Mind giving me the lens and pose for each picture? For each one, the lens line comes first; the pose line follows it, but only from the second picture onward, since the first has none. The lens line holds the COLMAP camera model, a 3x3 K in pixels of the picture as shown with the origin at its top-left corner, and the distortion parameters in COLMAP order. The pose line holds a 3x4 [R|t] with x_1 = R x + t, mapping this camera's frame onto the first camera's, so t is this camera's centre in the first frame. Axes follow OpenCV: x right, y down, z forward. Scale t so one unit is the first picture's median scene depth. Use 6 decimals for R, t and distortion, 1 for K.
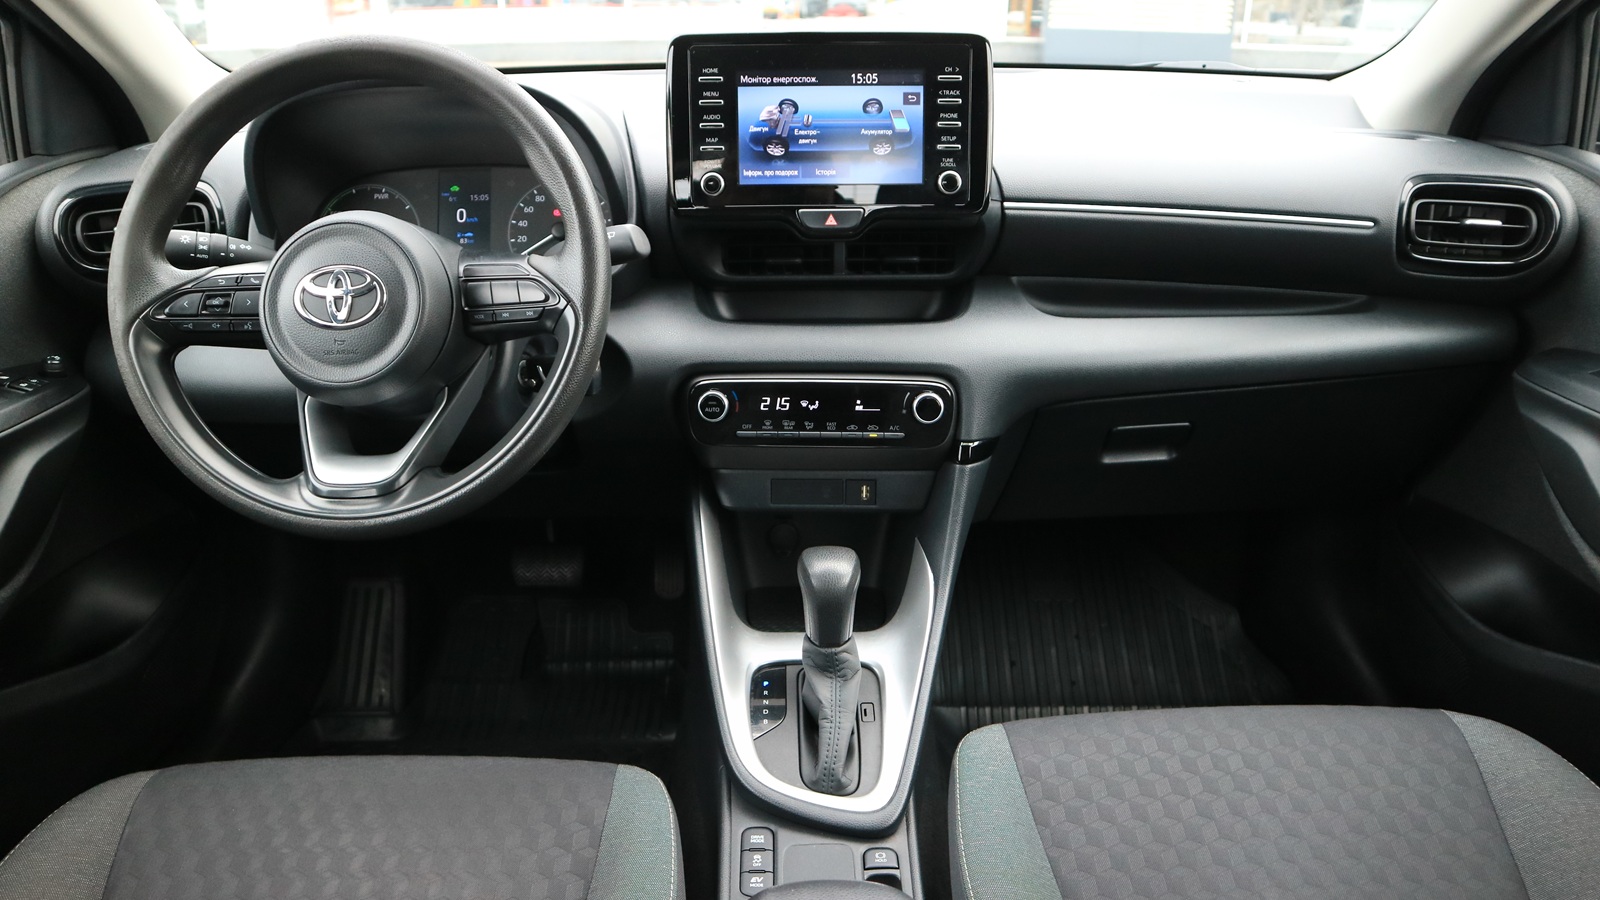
lens RADIAL K [[1131.0, 0, 800.0], [0, 1131.0, 450.0], [0, 0, 1]] dist [-0.138670, 0.079120]
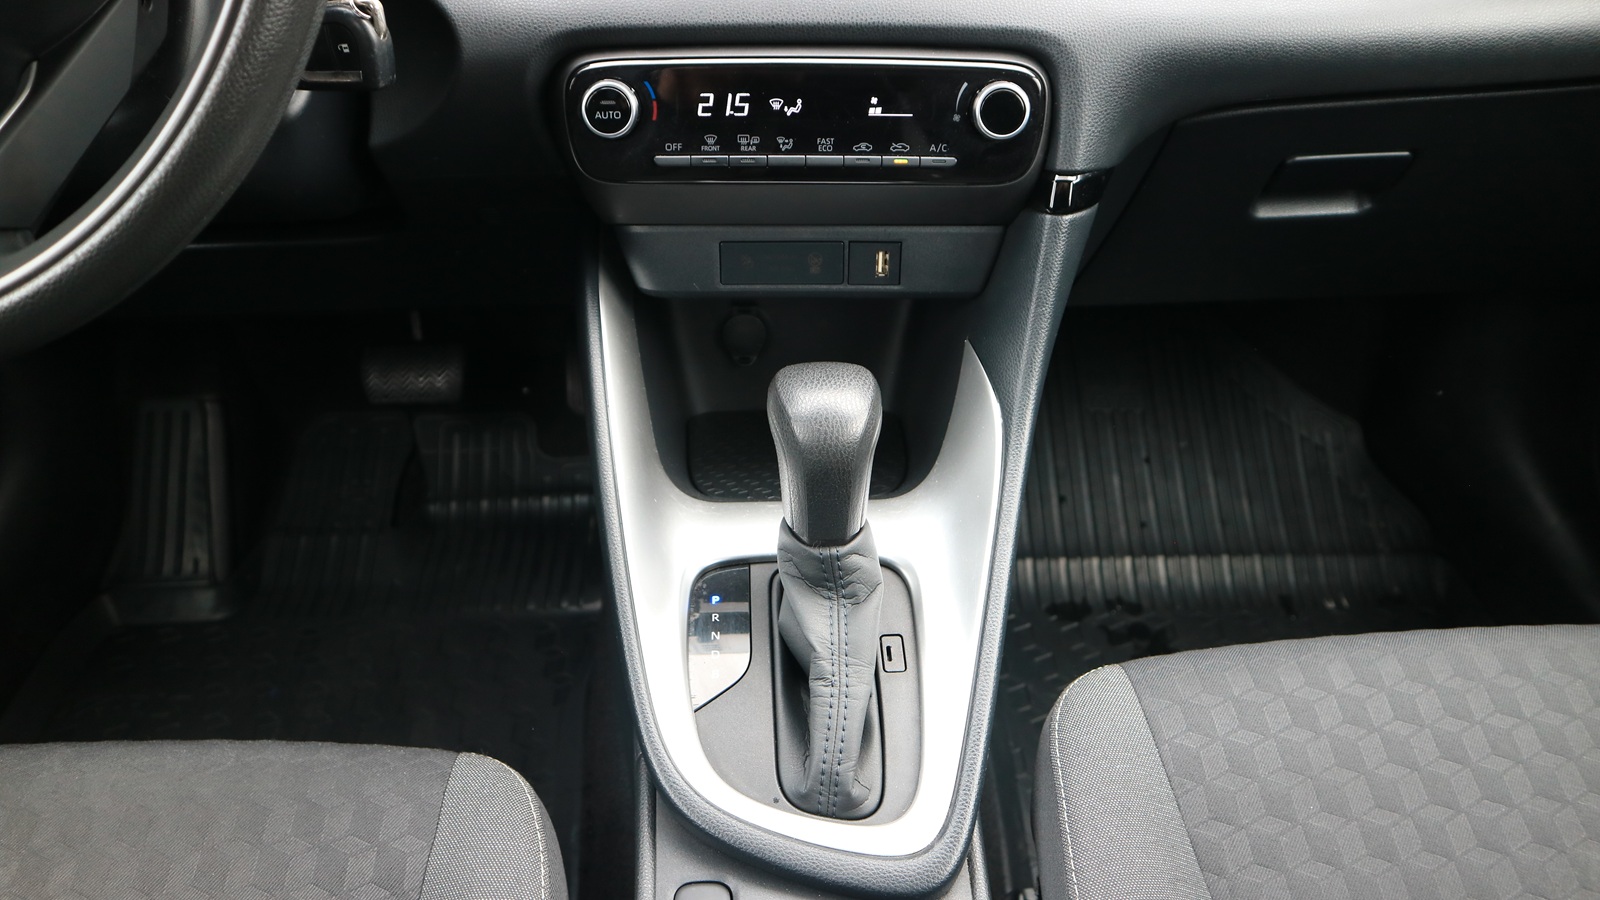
lens RADIAL K [[1131.0, 0, 800.0], [0, 1131.0, 450.0], [0, 0, 1]] dist [-0.138670, 0.079120]
pose [[0.999553, -0.012558, 0.027119, -0.001597], [0.006793, 0.979152, 0.203015, 0.014344], [-0.029103, -0.202740, 0.978800, 0.443689]]
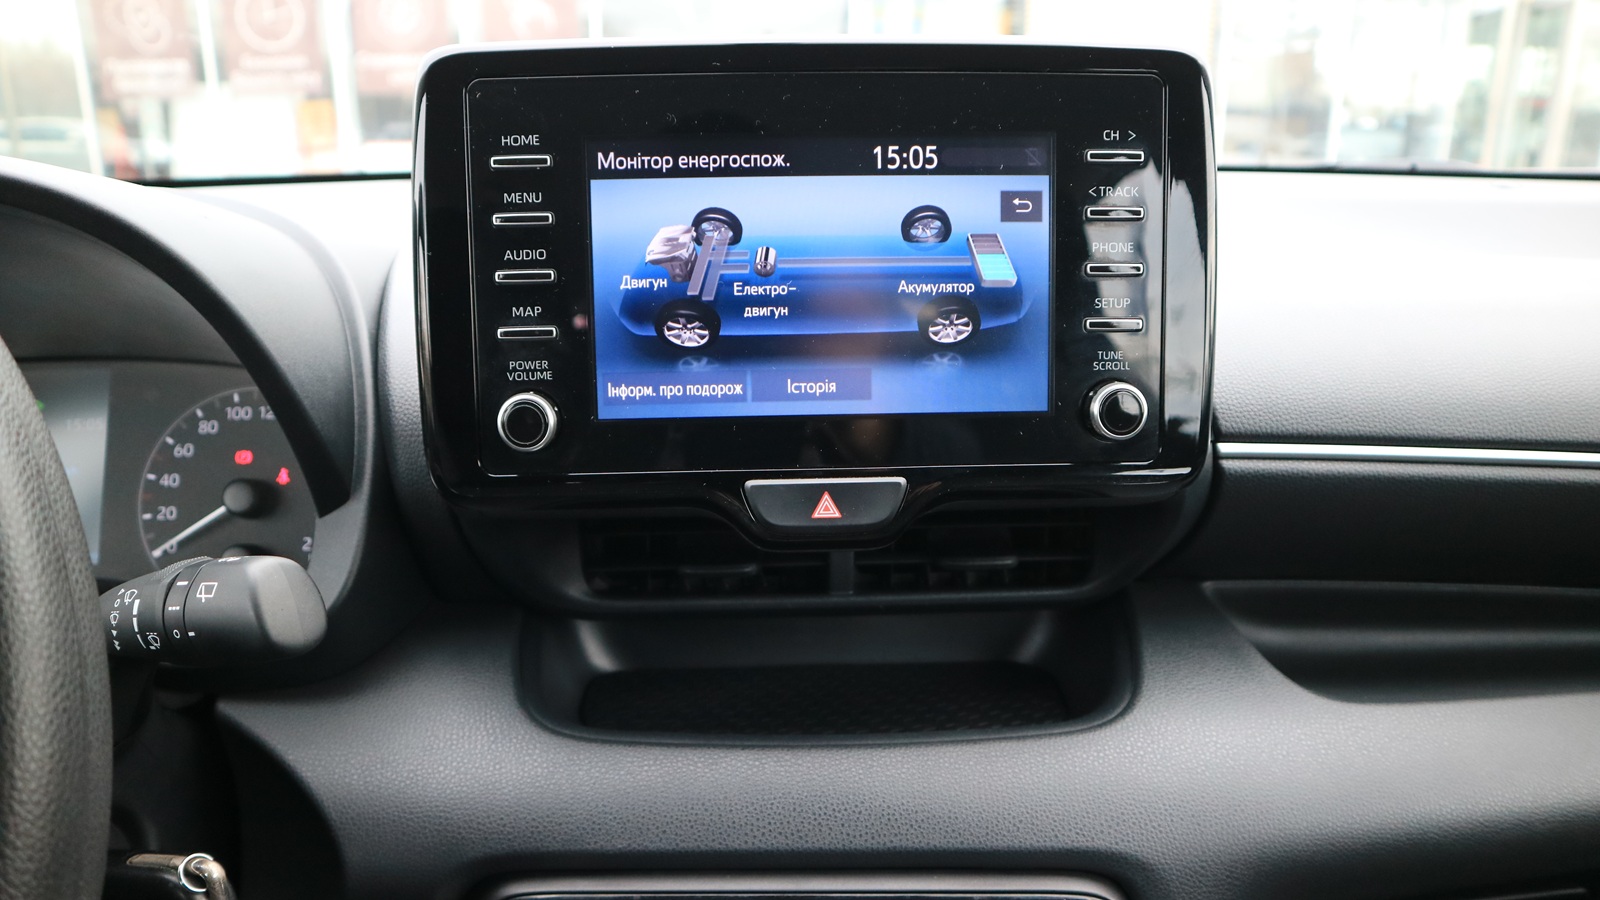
lens RADIAL K [[1131.0, 0, 800.0], [0, 1131.0, 450.0], [0, 0, 1]] dist [-0.138670, 0.079120]
pose [[0.999574, -0.010656, 0.027166, 0.007536], [0.013758, 0.993074, -0.116684, -0.177437], [-0.025734, 0.117008, 0.992797, 0.597680]]
